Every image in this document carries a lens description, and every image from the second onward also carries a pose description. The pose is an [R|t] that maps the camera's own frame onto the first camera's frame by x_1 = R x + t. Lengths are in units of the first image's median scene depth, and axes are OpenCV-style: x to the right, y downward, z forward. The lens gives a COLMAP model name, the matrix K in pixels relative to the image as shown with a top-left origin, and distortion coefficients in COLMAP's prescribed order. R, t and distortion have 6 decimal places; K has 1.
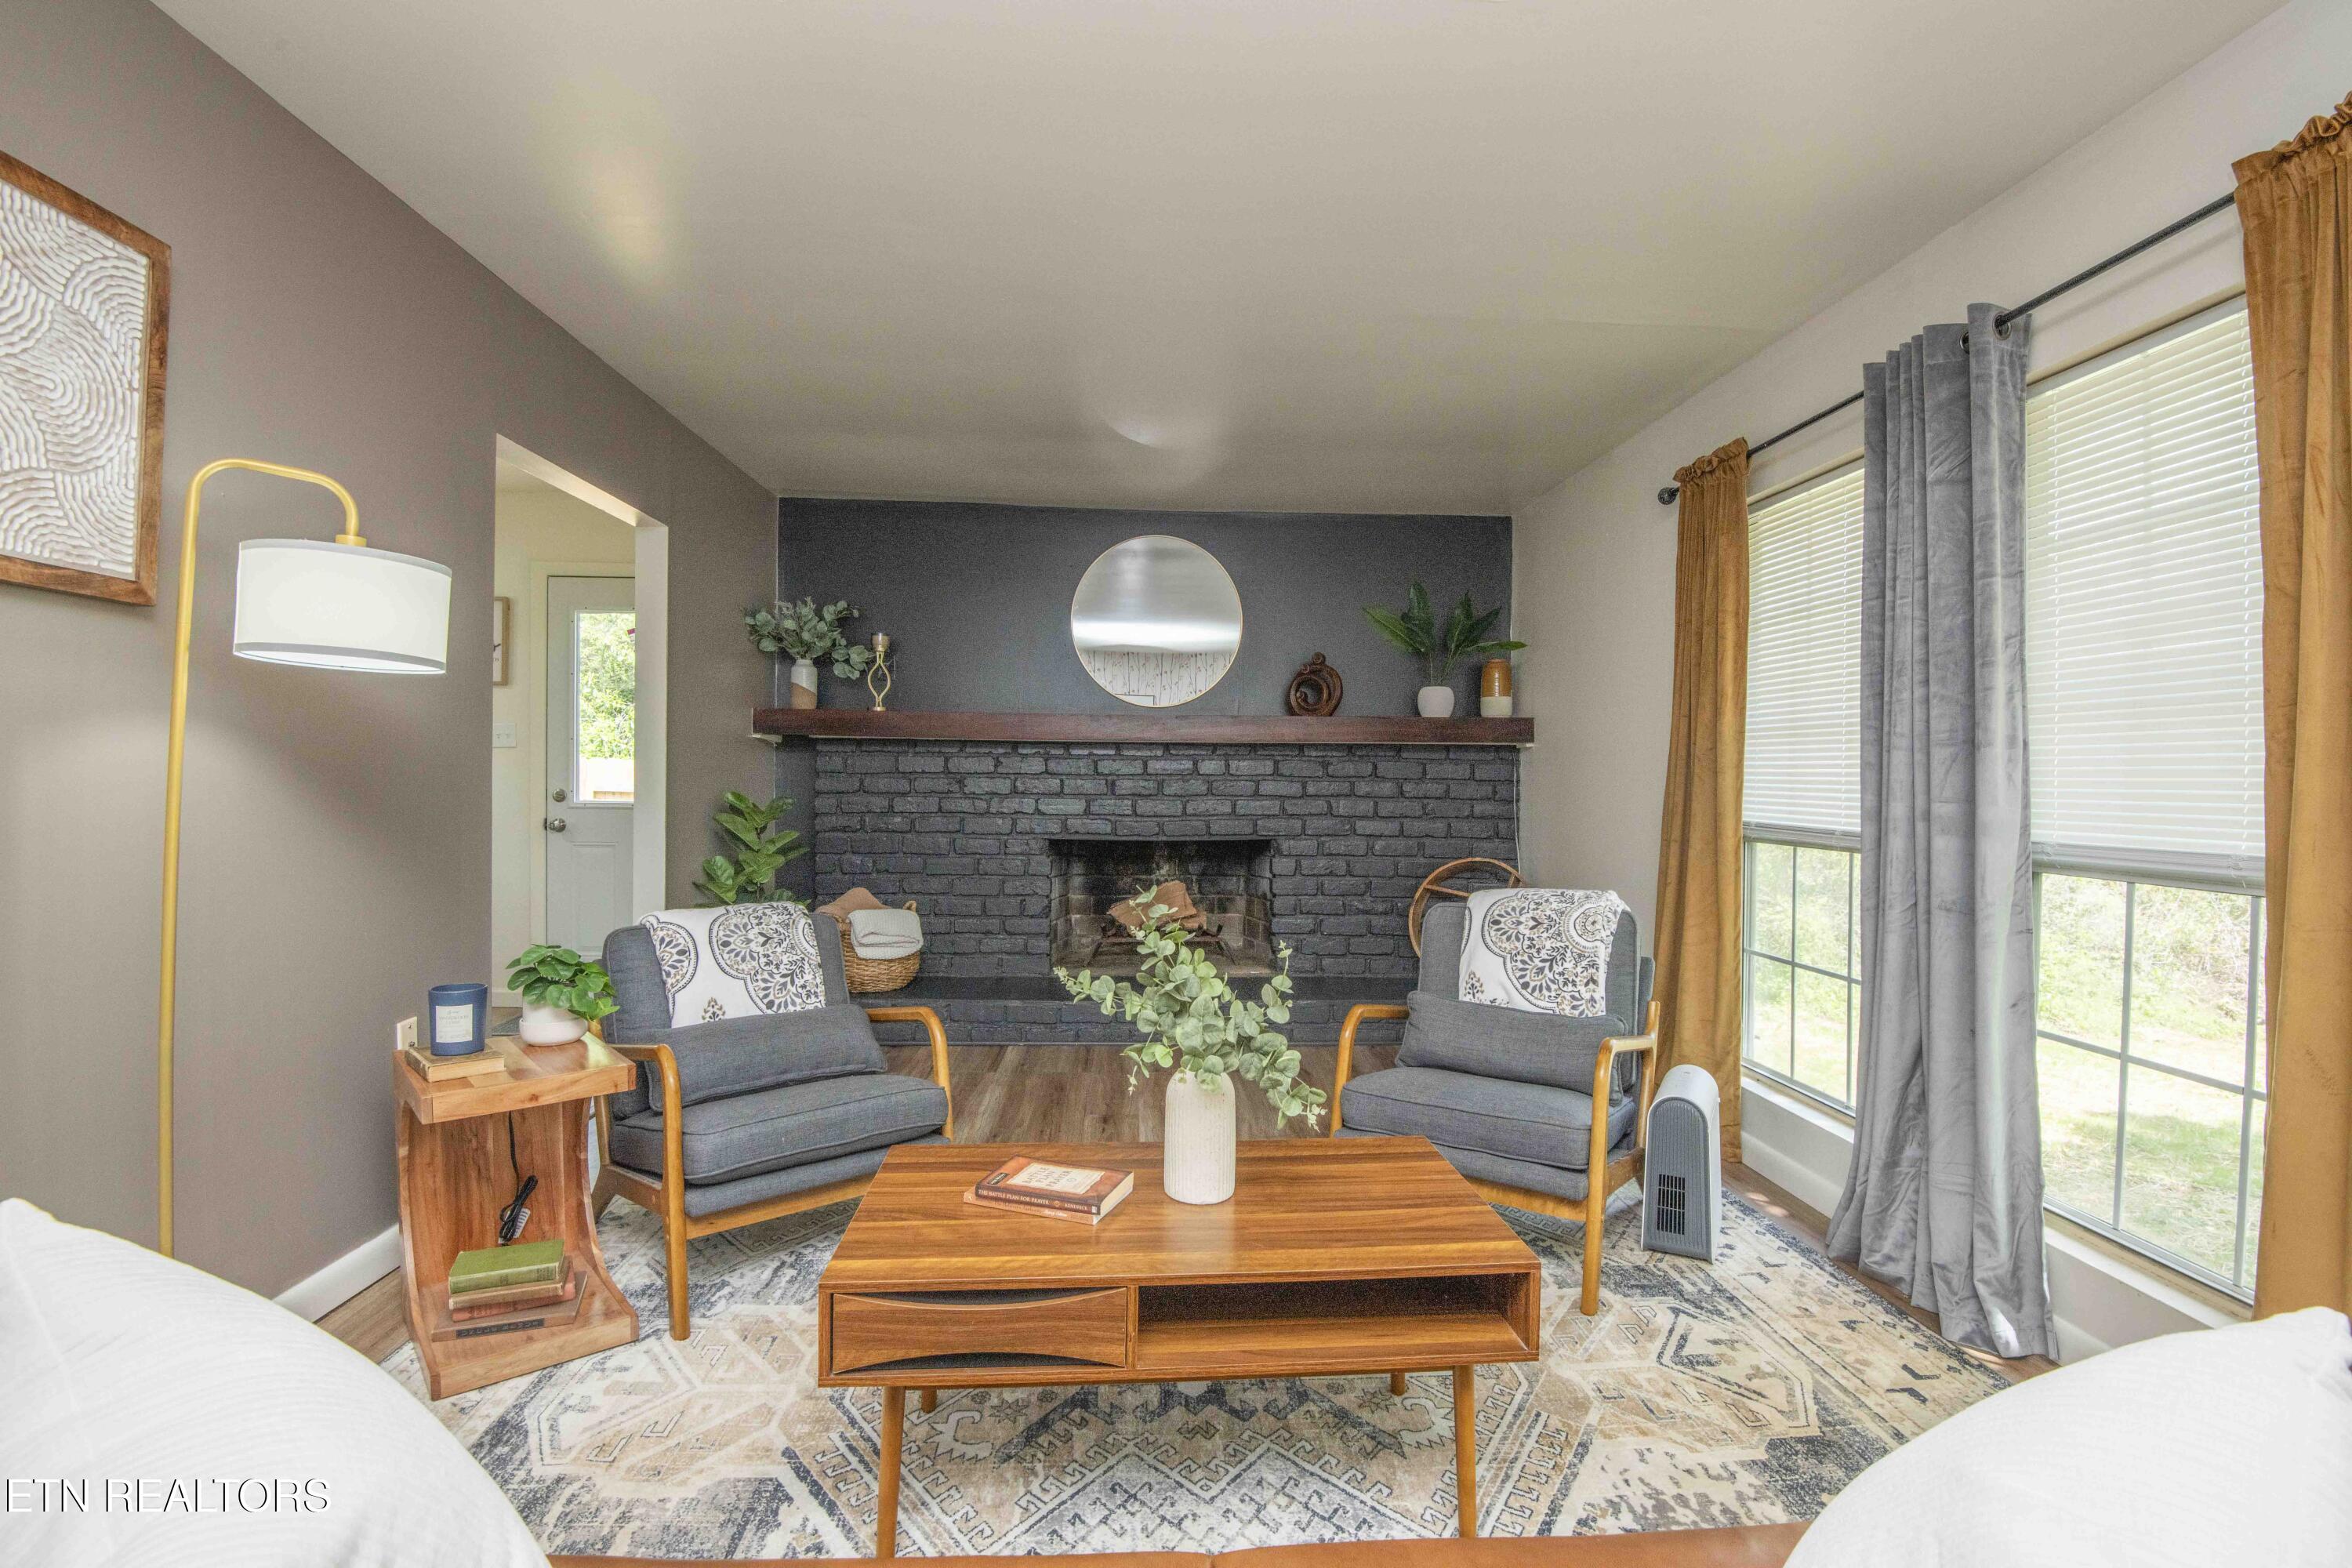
lens RADIAL K [[1080.7, 0, 1192.5], [0, 1080.7, 780.8], [0, 0, 1]] dist [-0.007262, -0.025941]
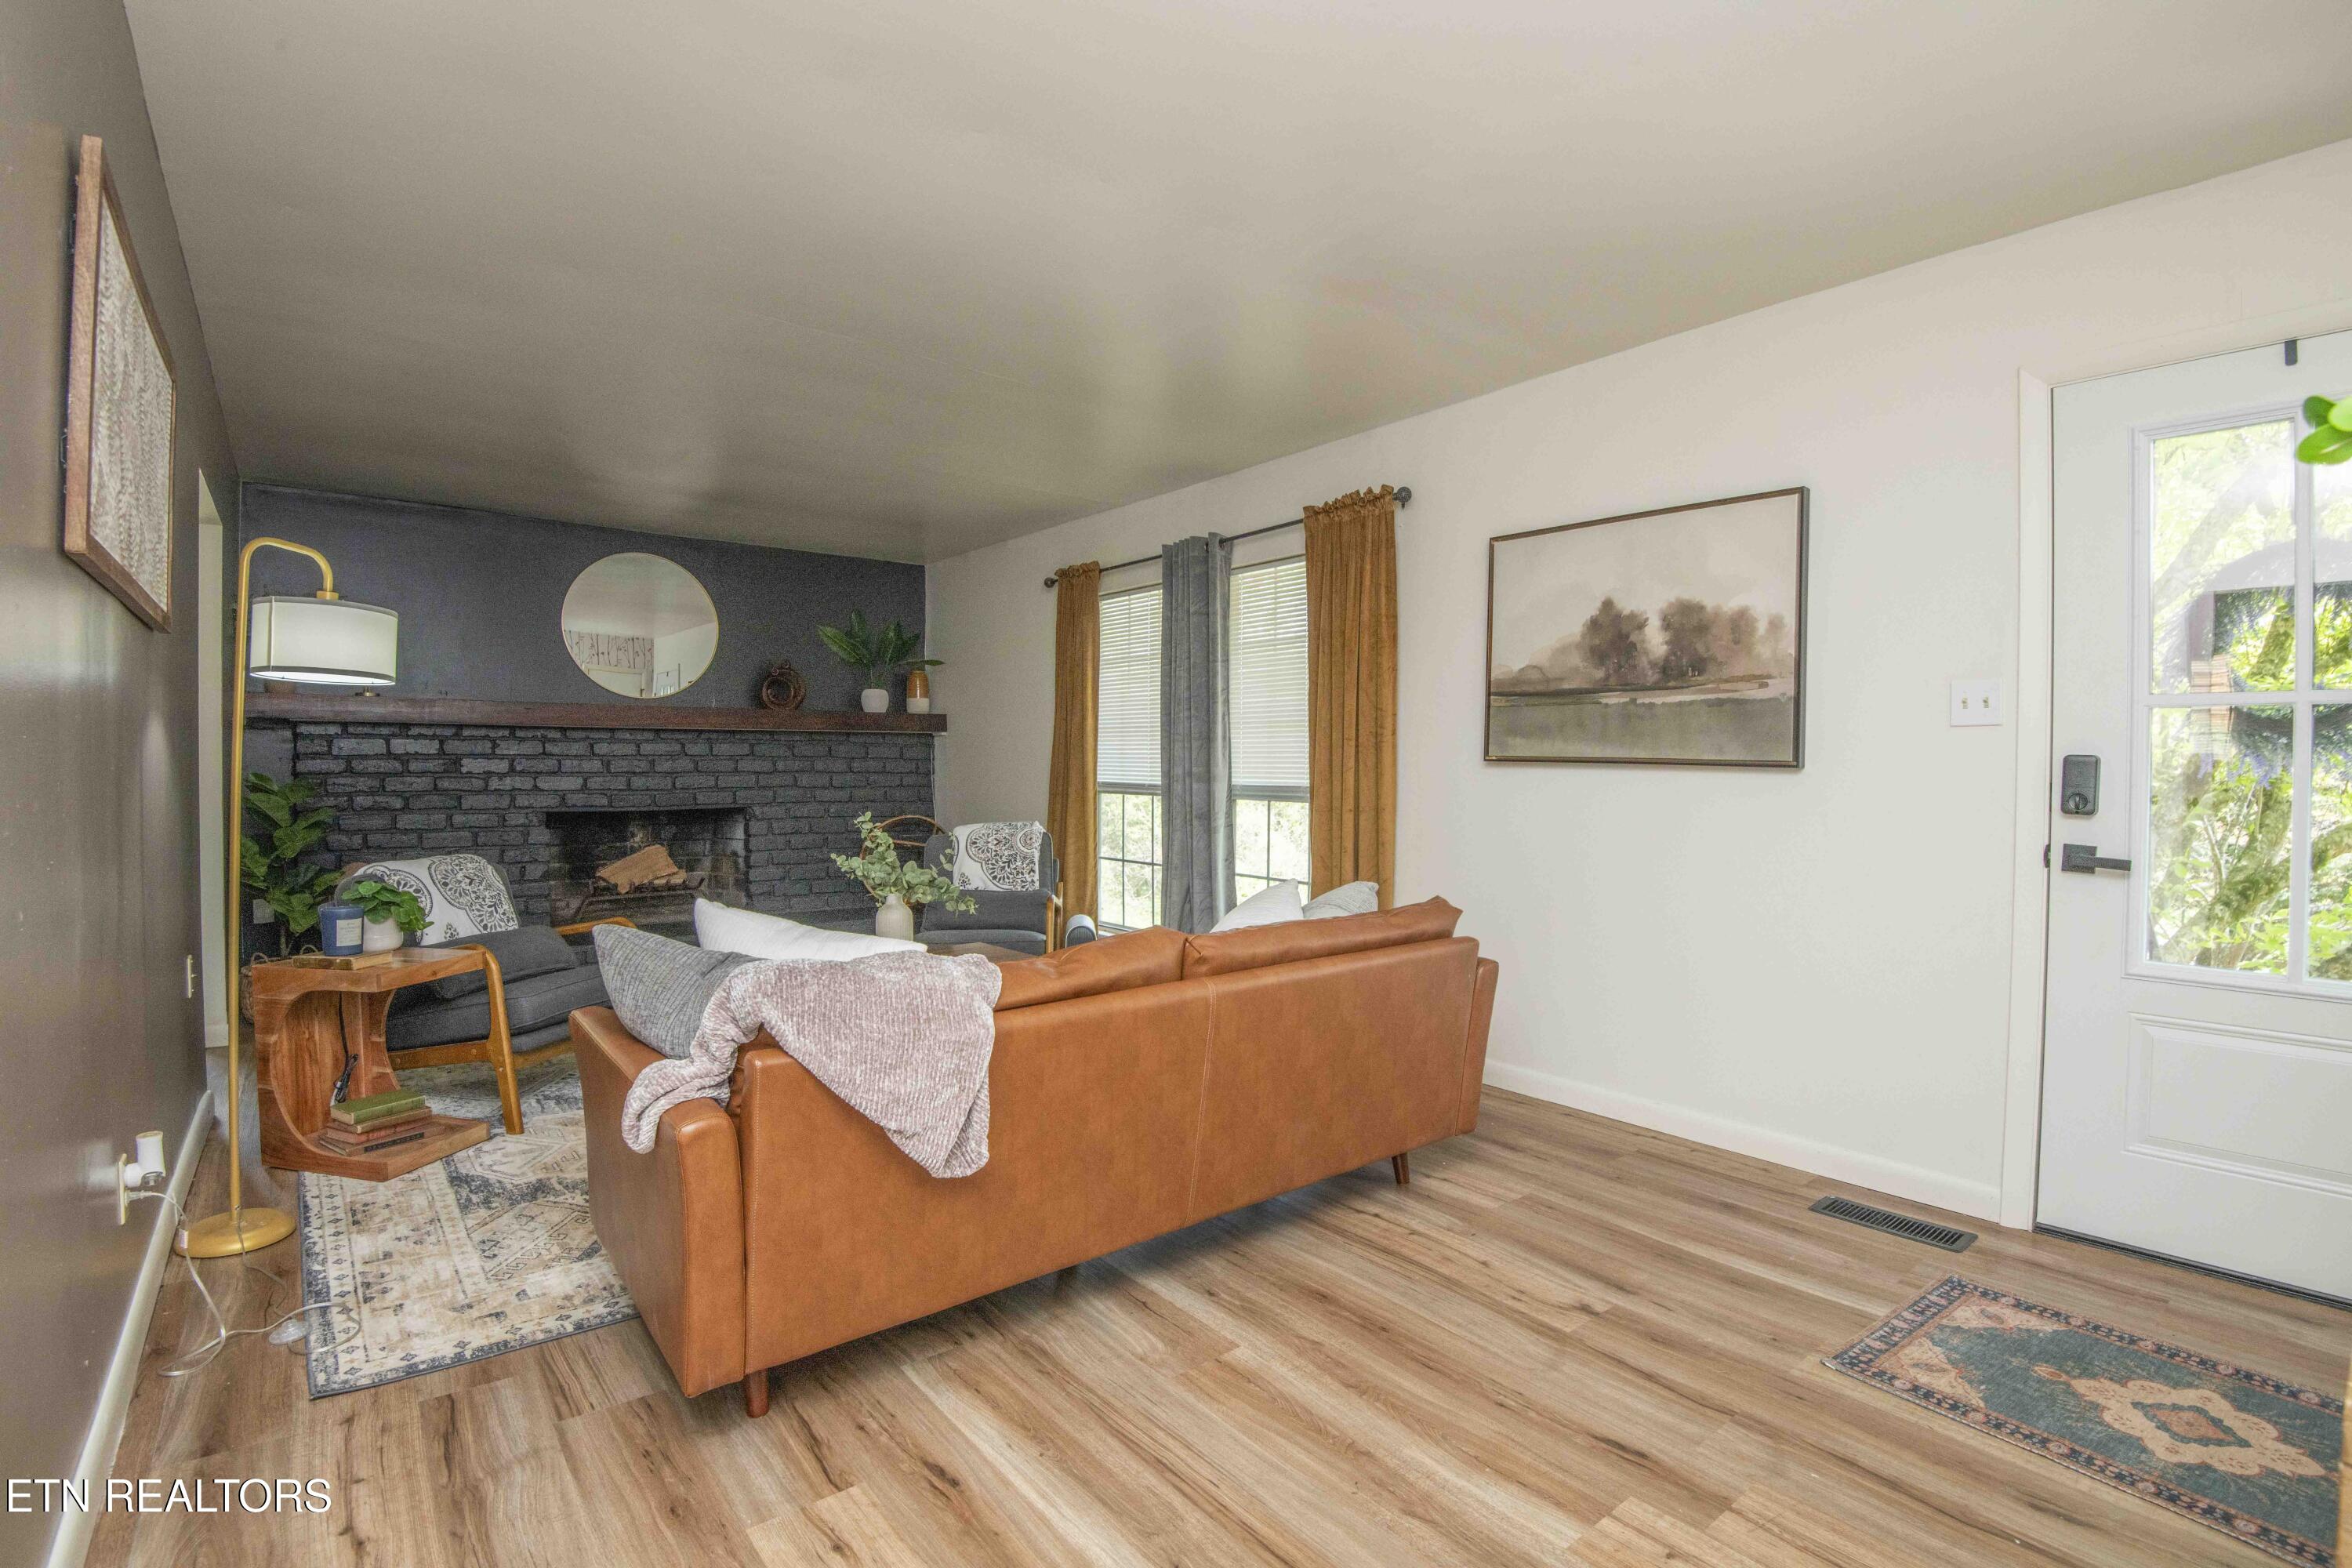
lens RADIAL K [[1080.7, 0, 1192.5], [0, 1080.7, 780.8], [0, 0, 1]] dist [-0.007262, -0.025941]
pose [[0.807530, -0.016773, 0.589588, -0.373986], [0.006411, 0.999786, 0.019662, 0.004072], [-0.589792, -0.012098, 0.807465, -0.475128]]
